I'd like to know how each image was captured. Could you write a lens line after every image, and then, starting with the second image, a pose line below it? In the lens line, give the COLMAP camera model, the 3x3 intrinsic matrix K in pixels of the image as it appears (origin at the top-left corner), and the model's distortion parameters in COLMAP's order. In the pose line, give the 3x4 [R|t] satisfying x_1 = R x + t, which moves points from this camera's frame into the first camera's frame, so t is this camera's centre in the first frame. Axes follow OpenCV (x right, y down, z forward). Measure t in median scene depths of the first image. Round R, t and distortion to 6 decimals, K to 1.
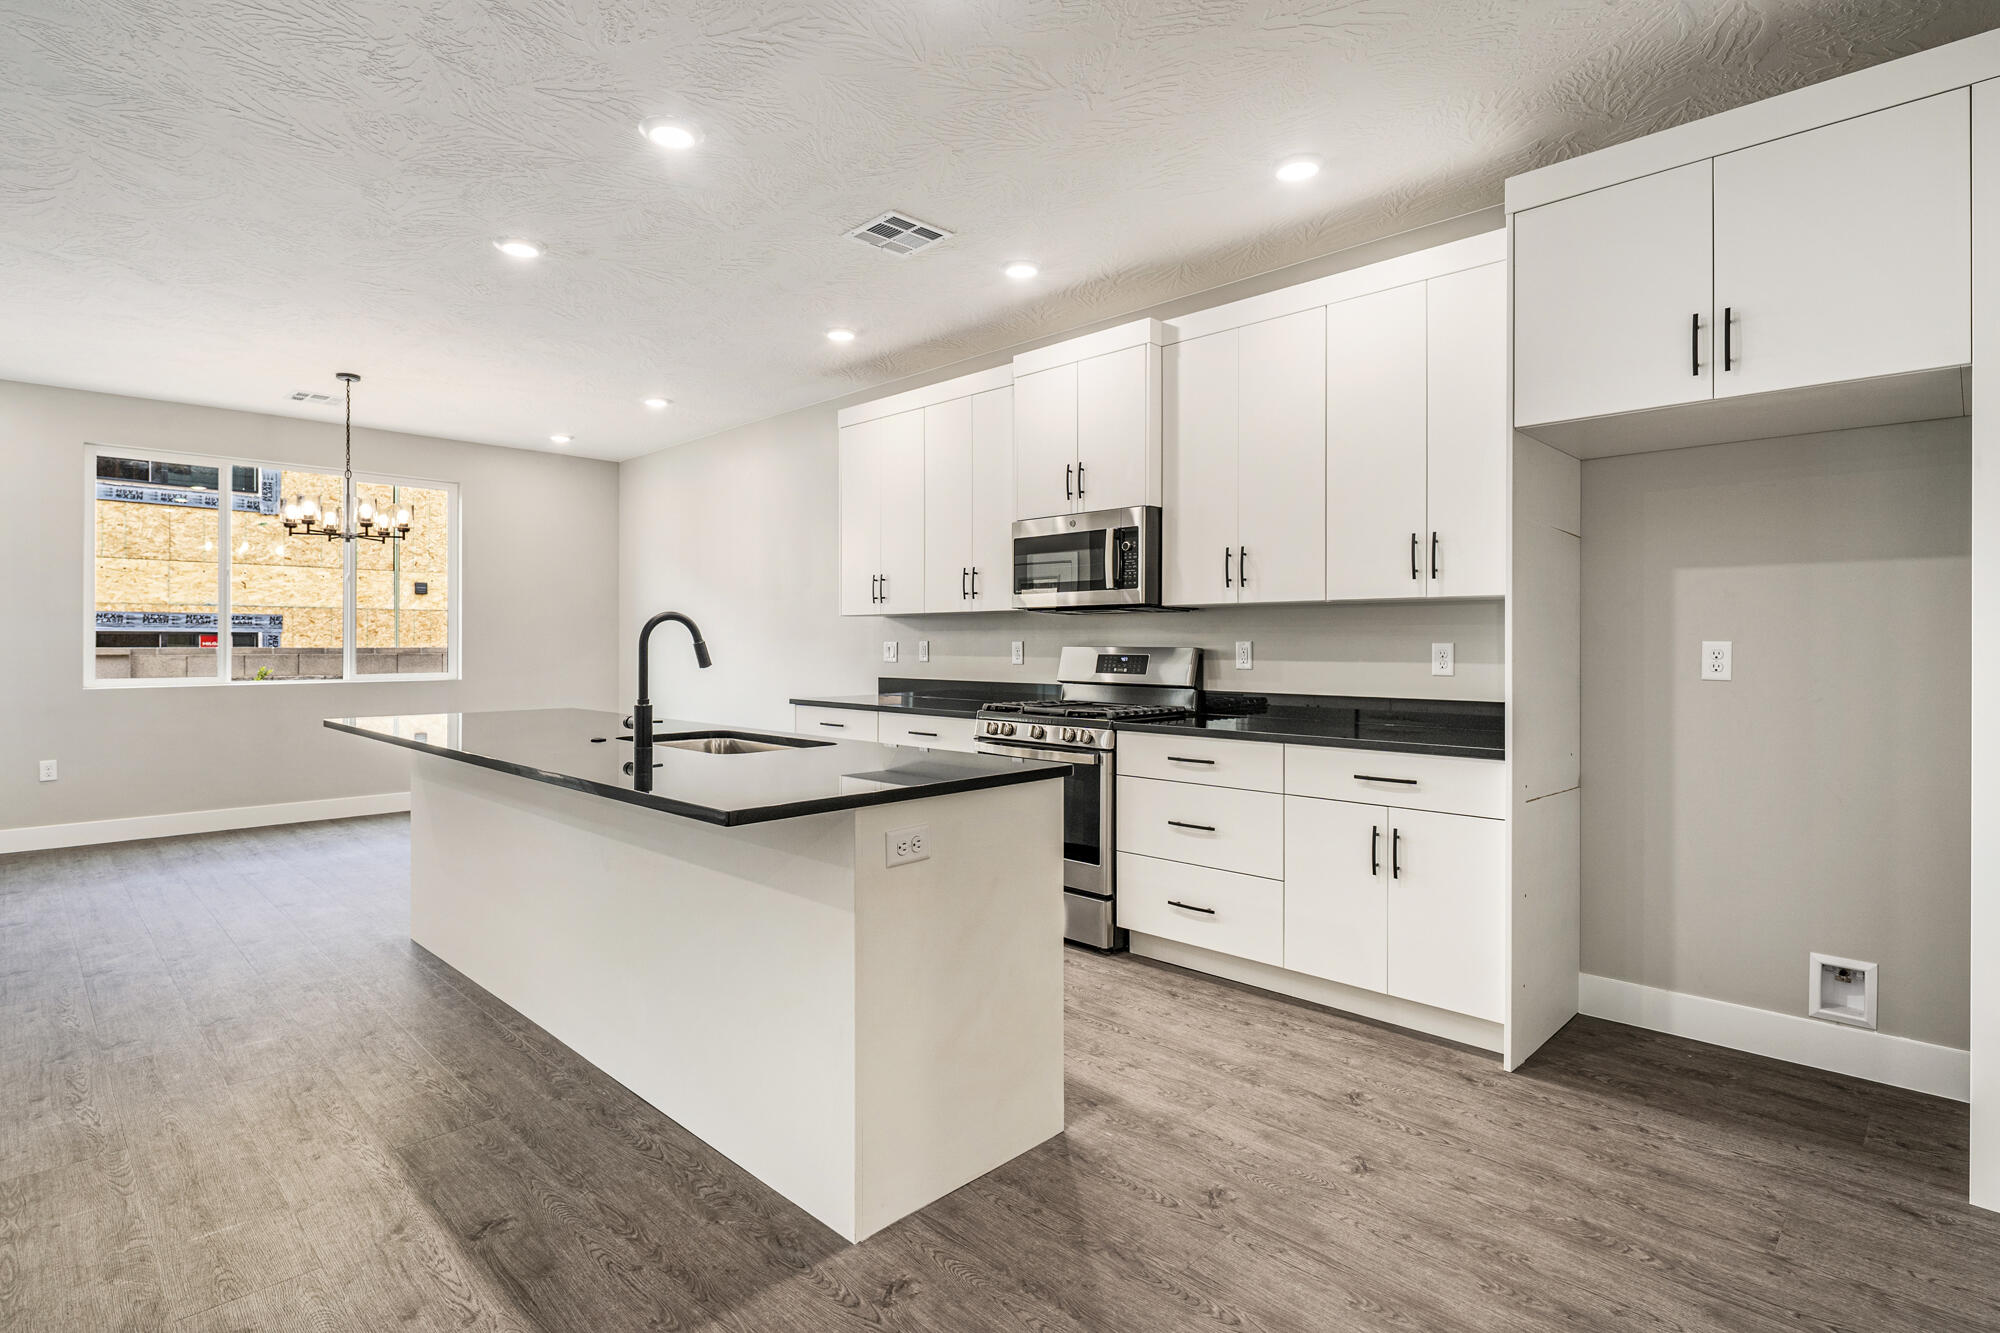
lens RADIAL K [[980.8, 0, 997.4], [0, 980.8, 657.8], [0, 0, 1]] dist [0.004048, -0.004906]
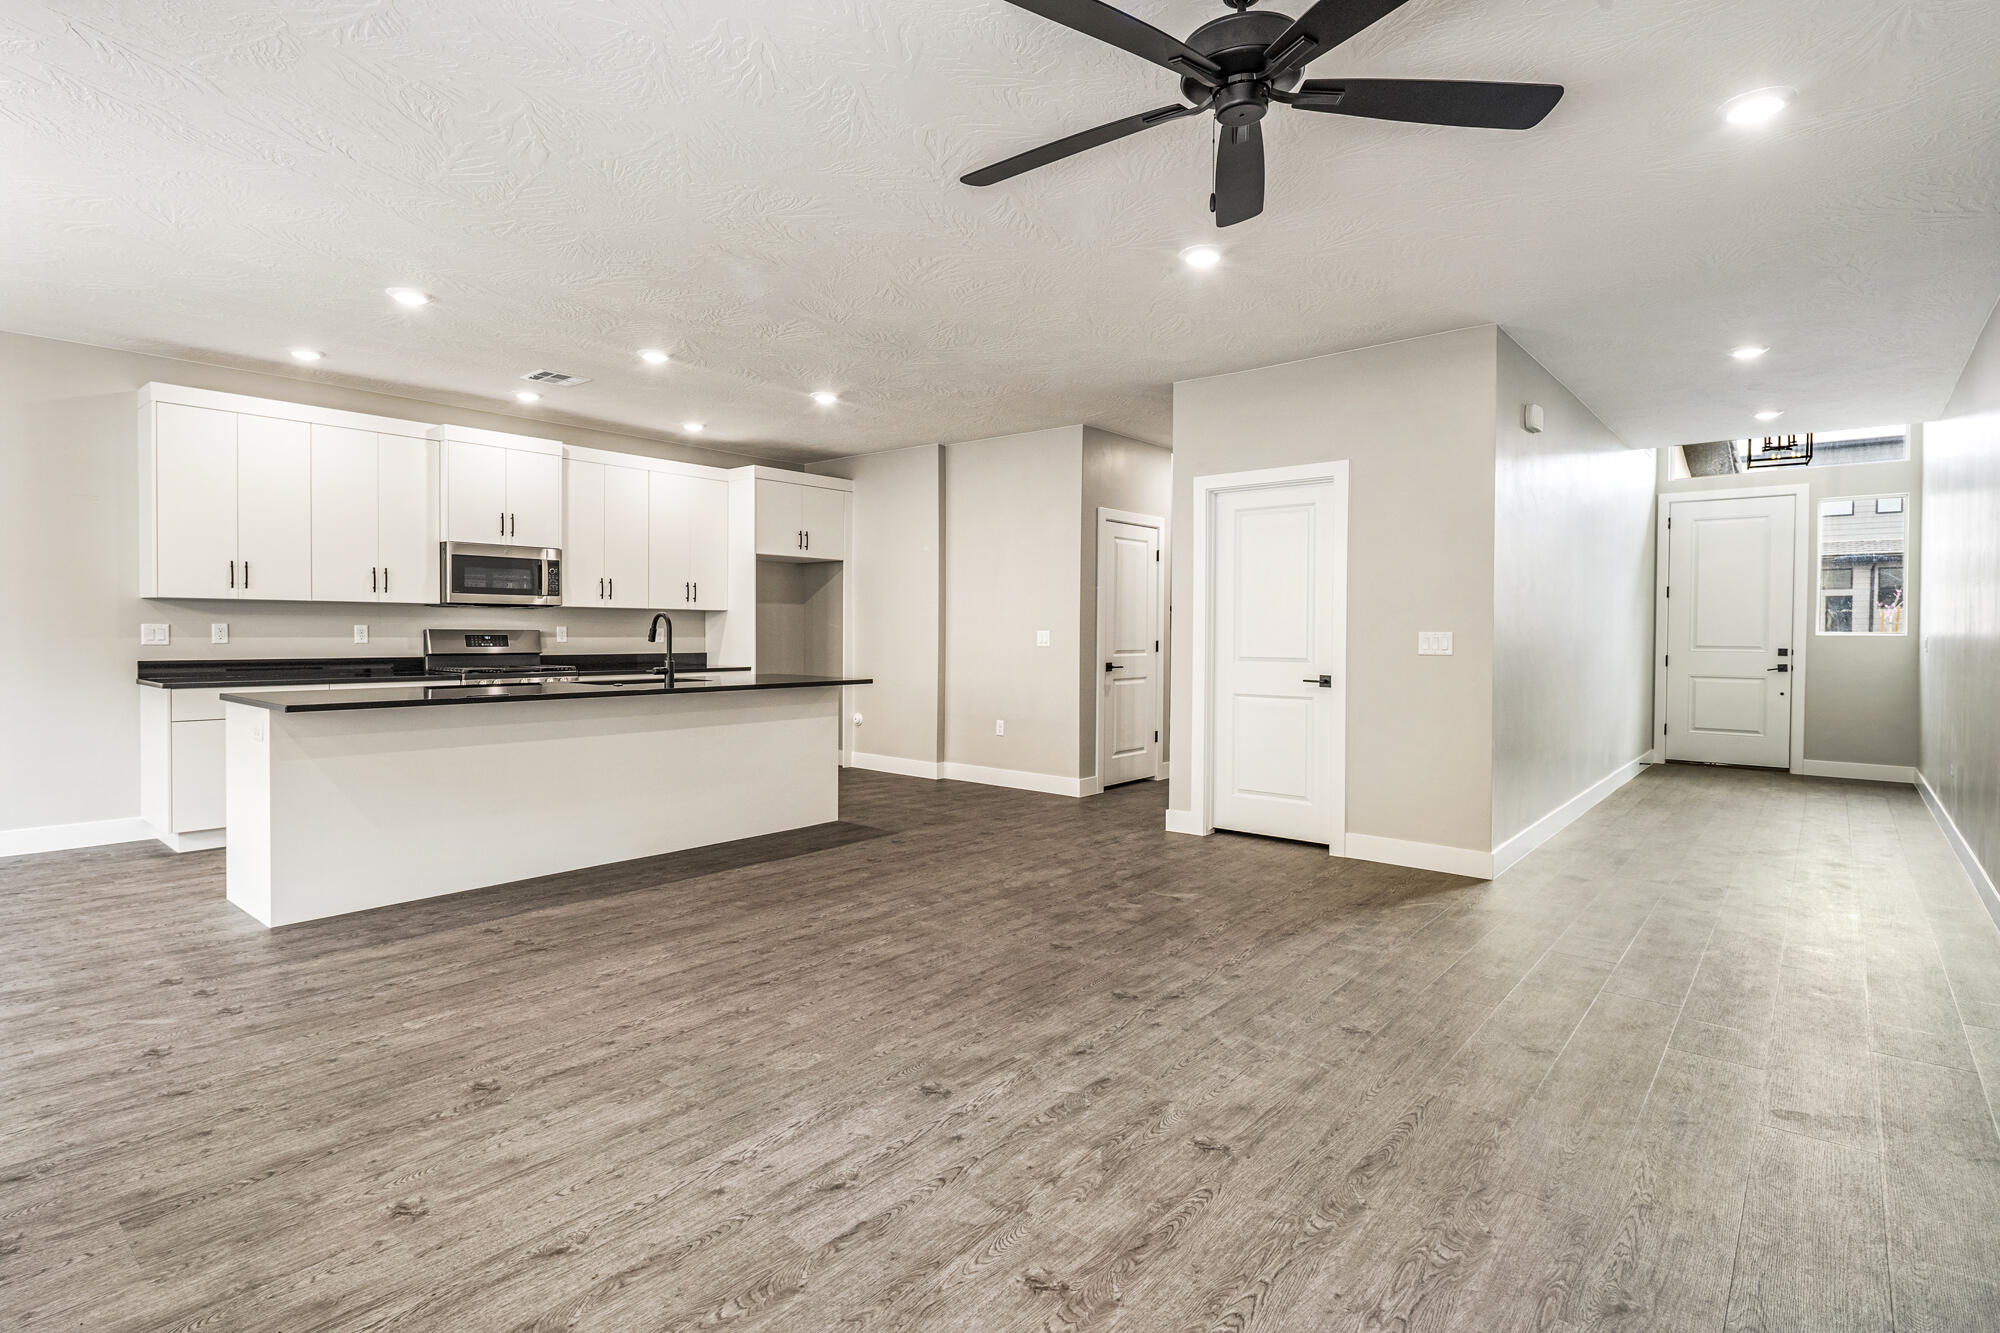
lens RADIAL K [[980.8, 0, 1001.3], [0, 980.8, 661.4], [0, 0, 1]] dist [0.004048, -0.004906]
pose [[-0.077431, -0.031930, 0.996486, -1.221445], [0.008340, 0.999431, 0.032673, -0.004063], [-0.996963, 0.010841, -0.077121, 0.266240]]
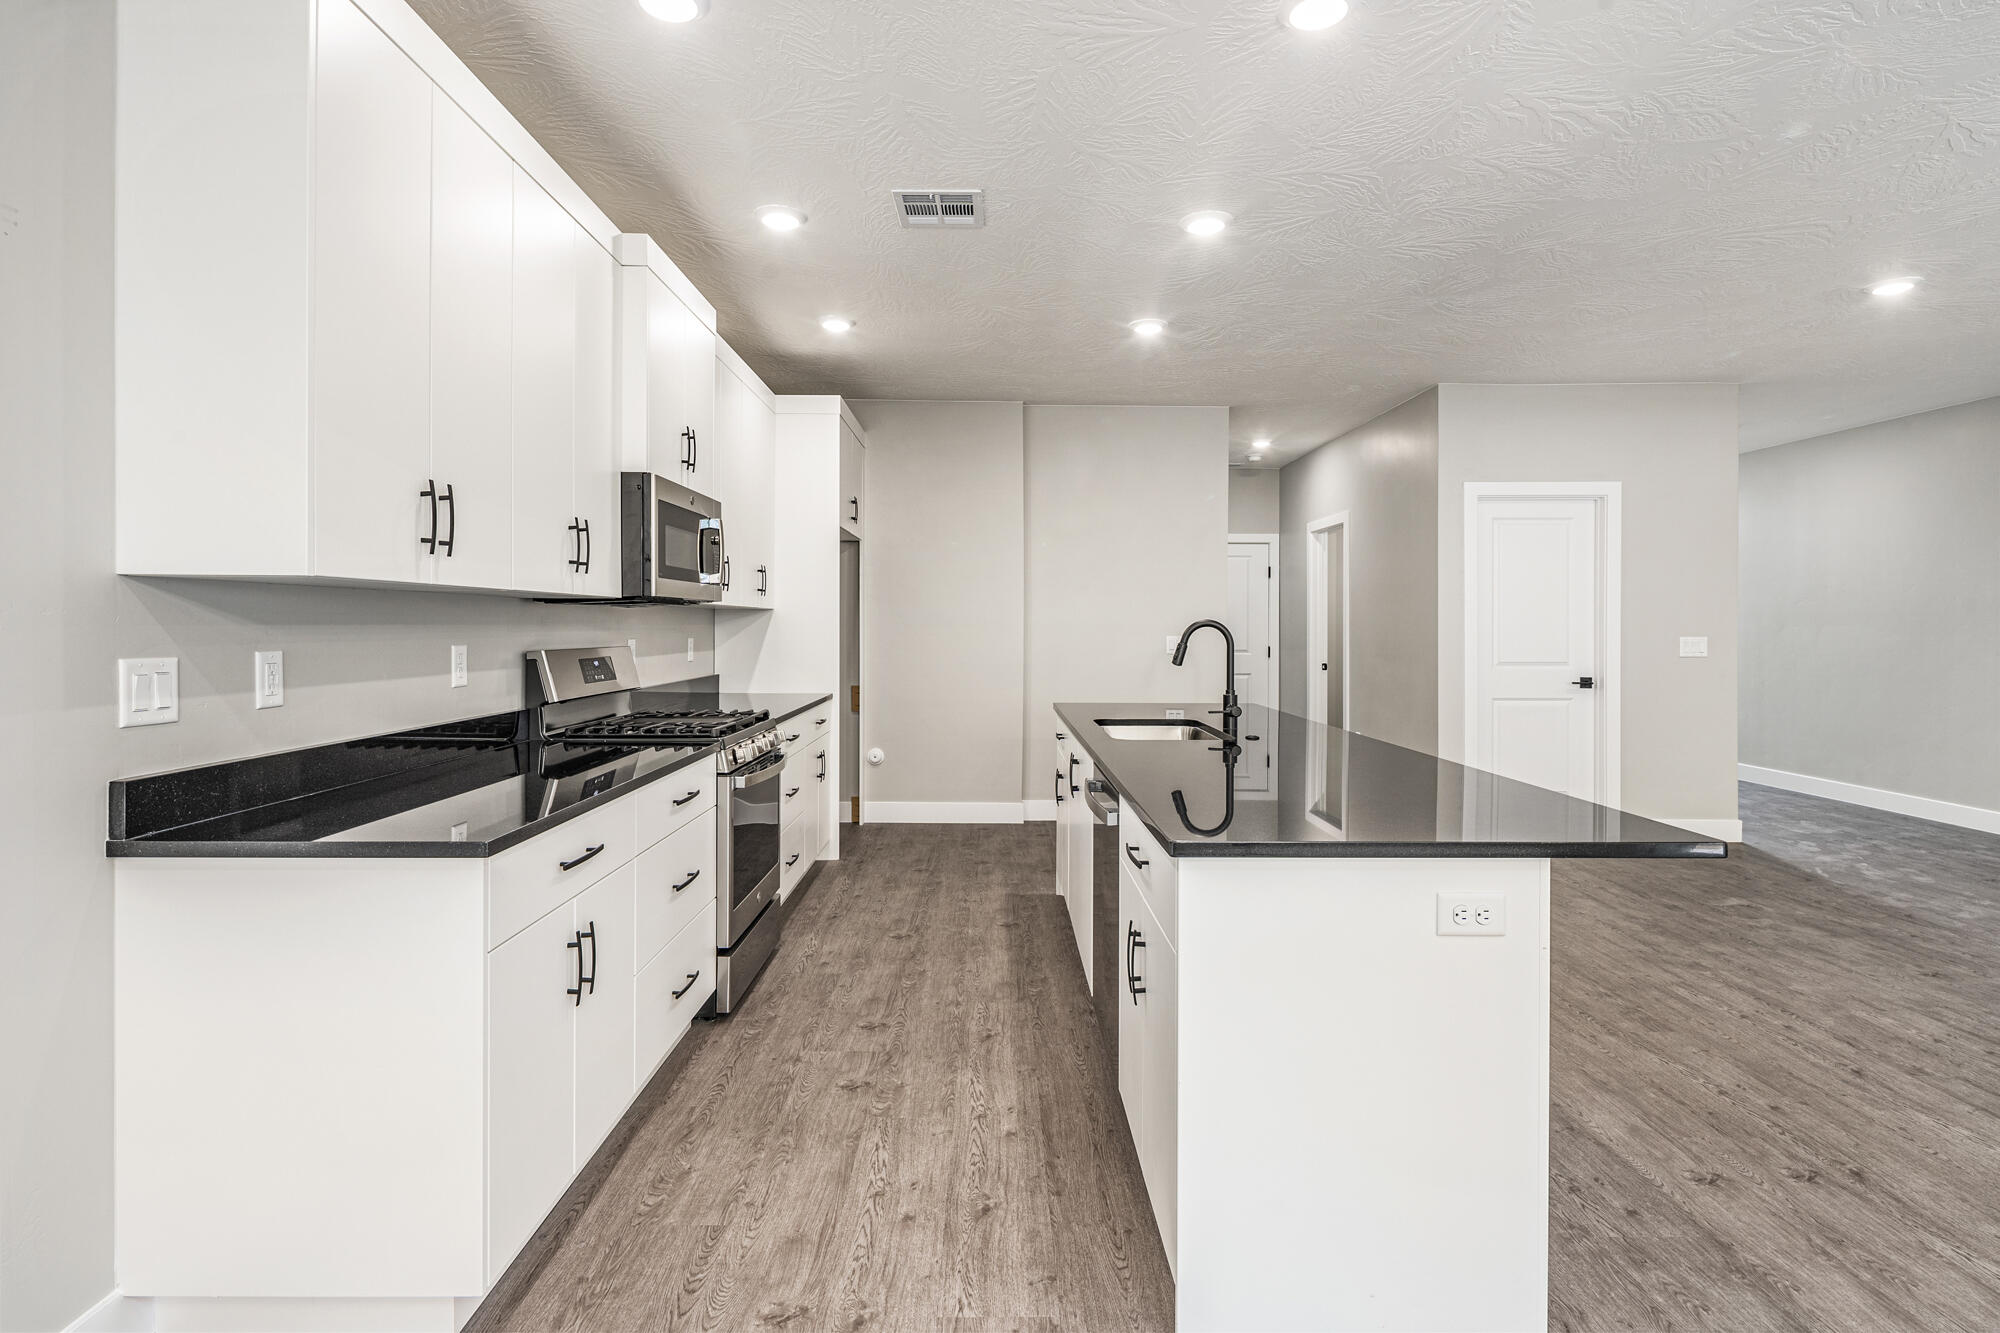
lens RADIAL K [[980.8, 0, 992.3], [0, 980.8, 648.3], [0, 0, 1]] dist [0.004048, -0.004906]
pose [[-0.701746, -0.020164, 0.712142, -0.549335], [0.006887, 0.999361, 0.035083, -0.030422], [-0.712394, 0.029524, -0.701158, 1.105638]]
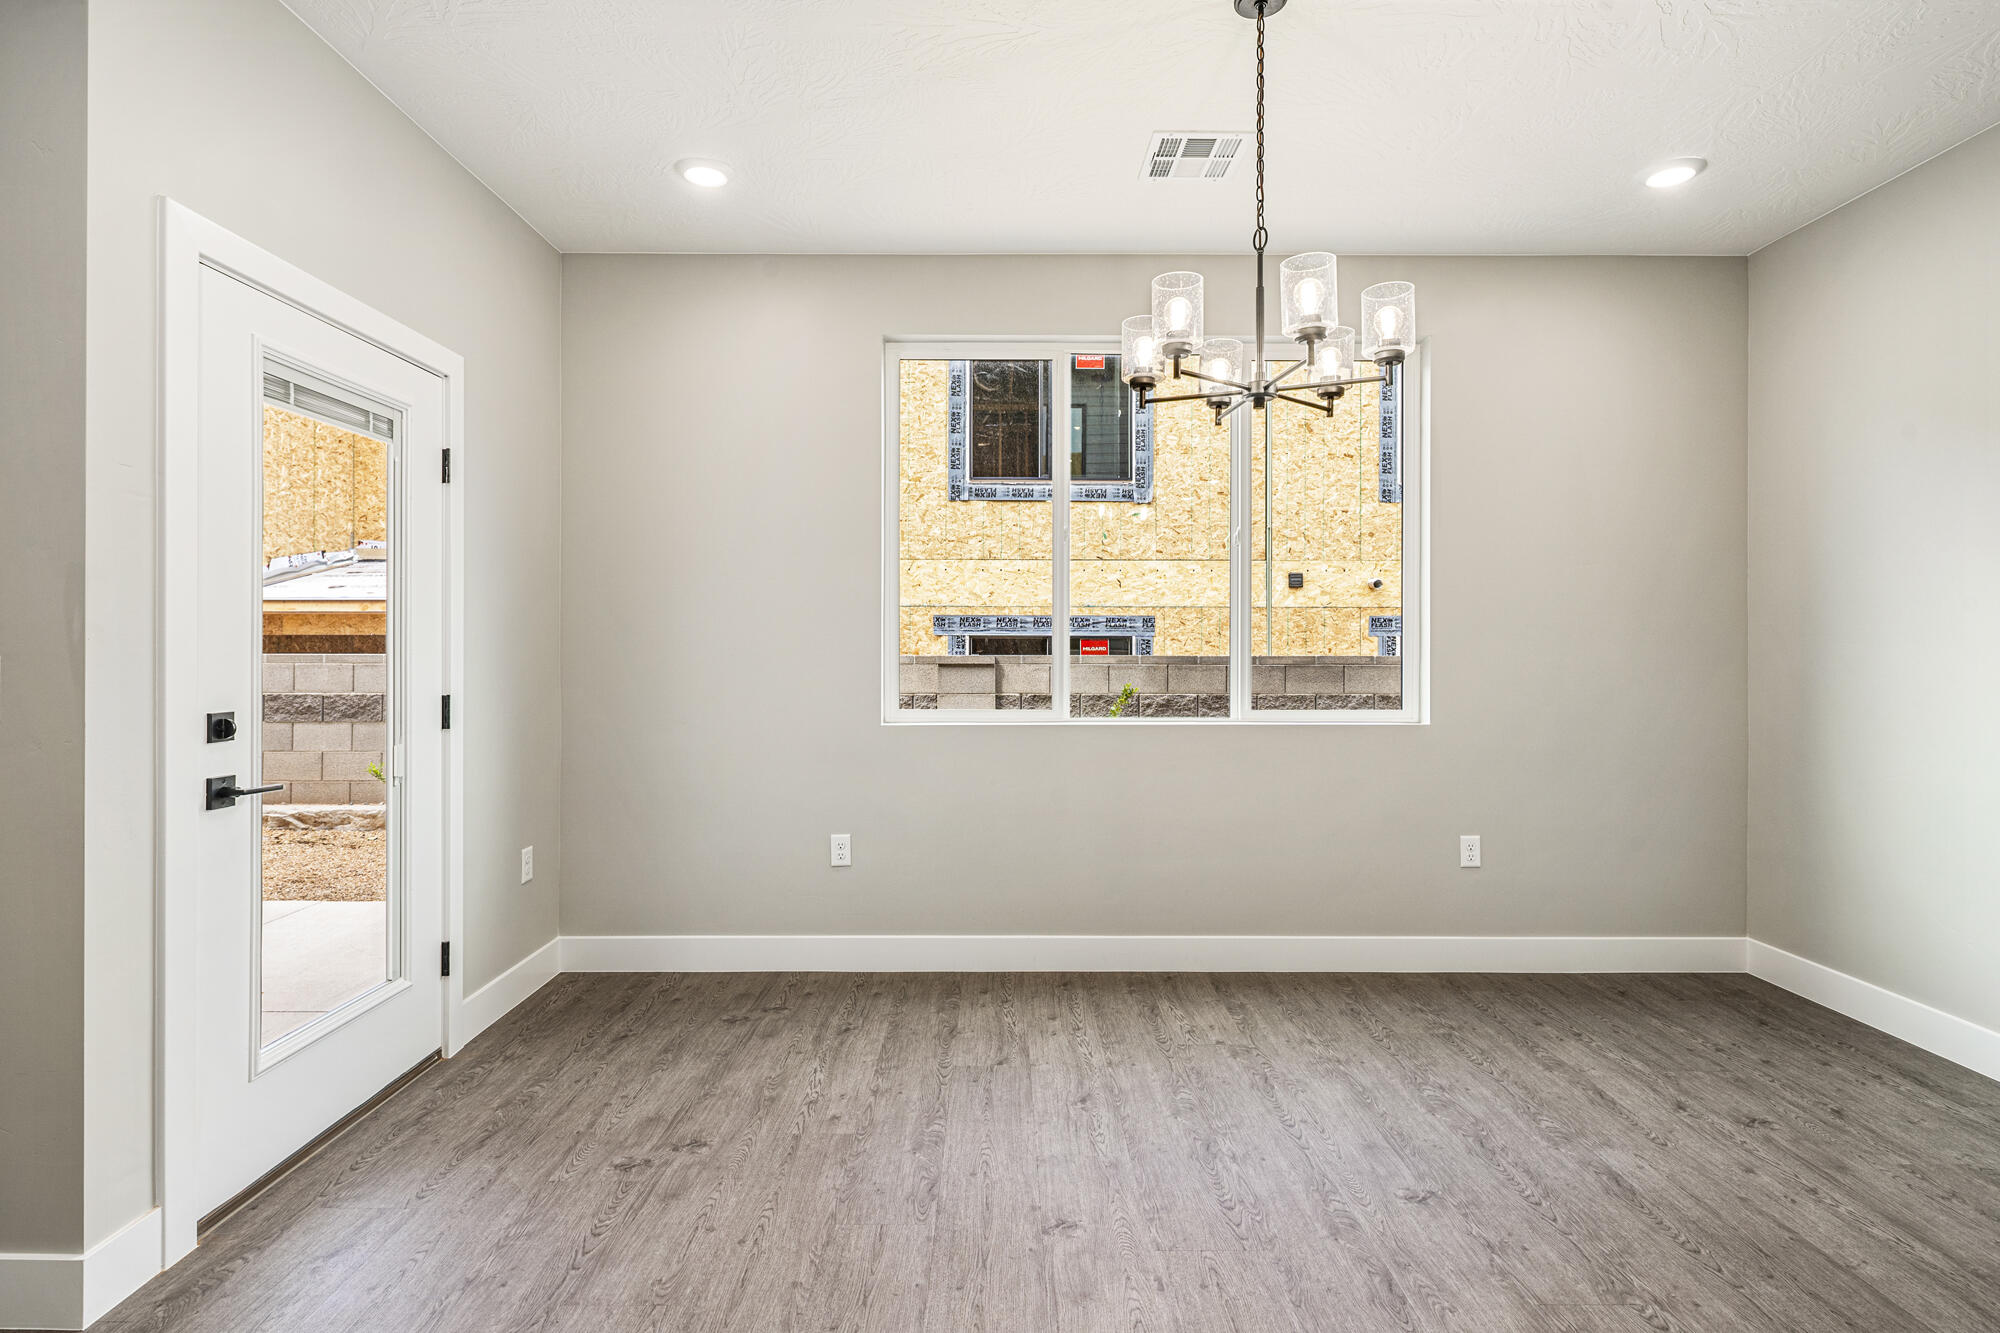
lens RADIAL K [[980.8, 0, 995.5], [0, 980.8, 635.9], [0, 0, 1]] dist [0.004048, -0.004906]
pose [[0.698638, -0.006894, -0.715442, -0.469465], [-0.011107, 0.999729, -0.020480, -0.015668], [0.715389, 0.022254, 0.698372, 0.671756]]
